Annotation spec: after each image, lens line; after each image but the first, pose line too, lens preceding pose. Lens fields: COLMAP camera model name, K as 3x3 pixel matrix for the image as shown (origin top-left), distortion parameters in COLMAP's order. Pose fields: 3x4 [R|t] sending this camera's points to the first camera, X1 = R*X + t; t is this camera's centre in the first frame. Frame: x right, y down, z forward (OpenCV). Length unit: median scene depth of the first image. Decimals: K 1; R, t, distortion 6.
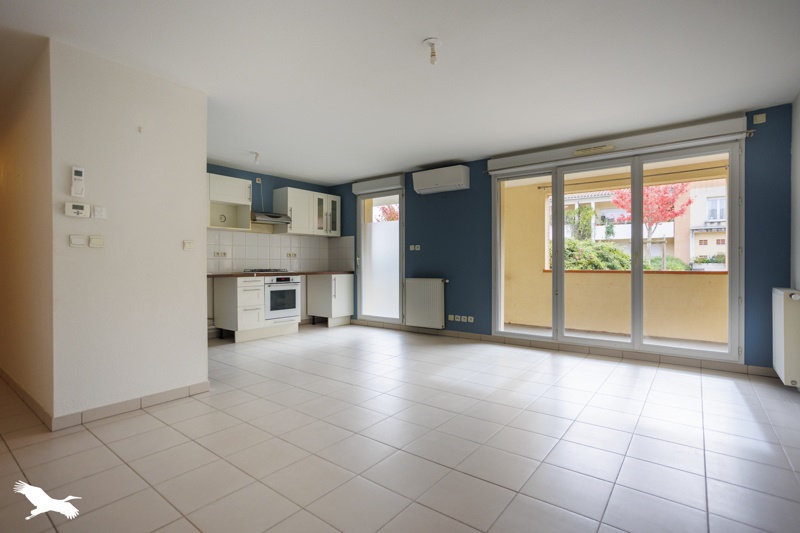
lens RADIAL K [[393.9, 0, 402.8], [0, 393.9, 259.3], [0, 0, 1]] dist [-0.002888, -0.000005]
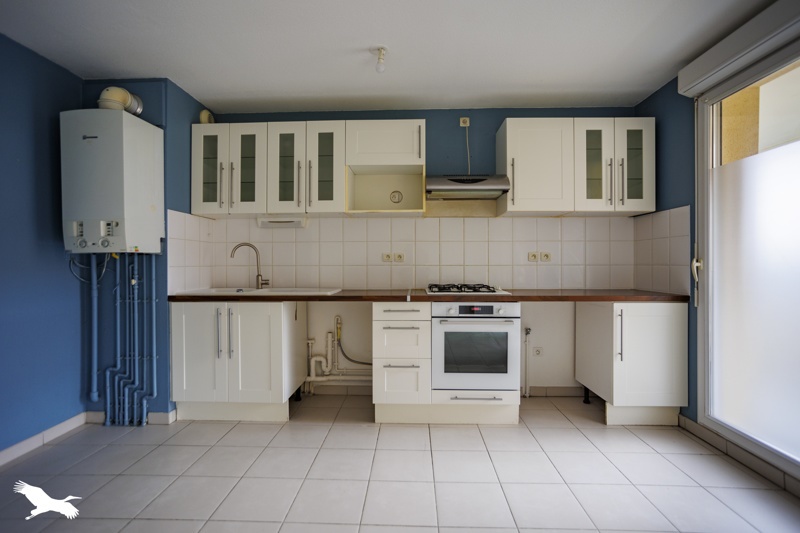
lens RADIAL K [[393.9, 0, 402.8], [0, 393.9, 259.3], [0, 0, 1]] dist [-0.002888, -0.000005]
pose [[0.595141, -0.002867, -0.803616, 0.023819], [0.009280, 0.999951, 0.003305, -0.011092], [0.803568, -0.009425, 0.595139, 0.603031]]
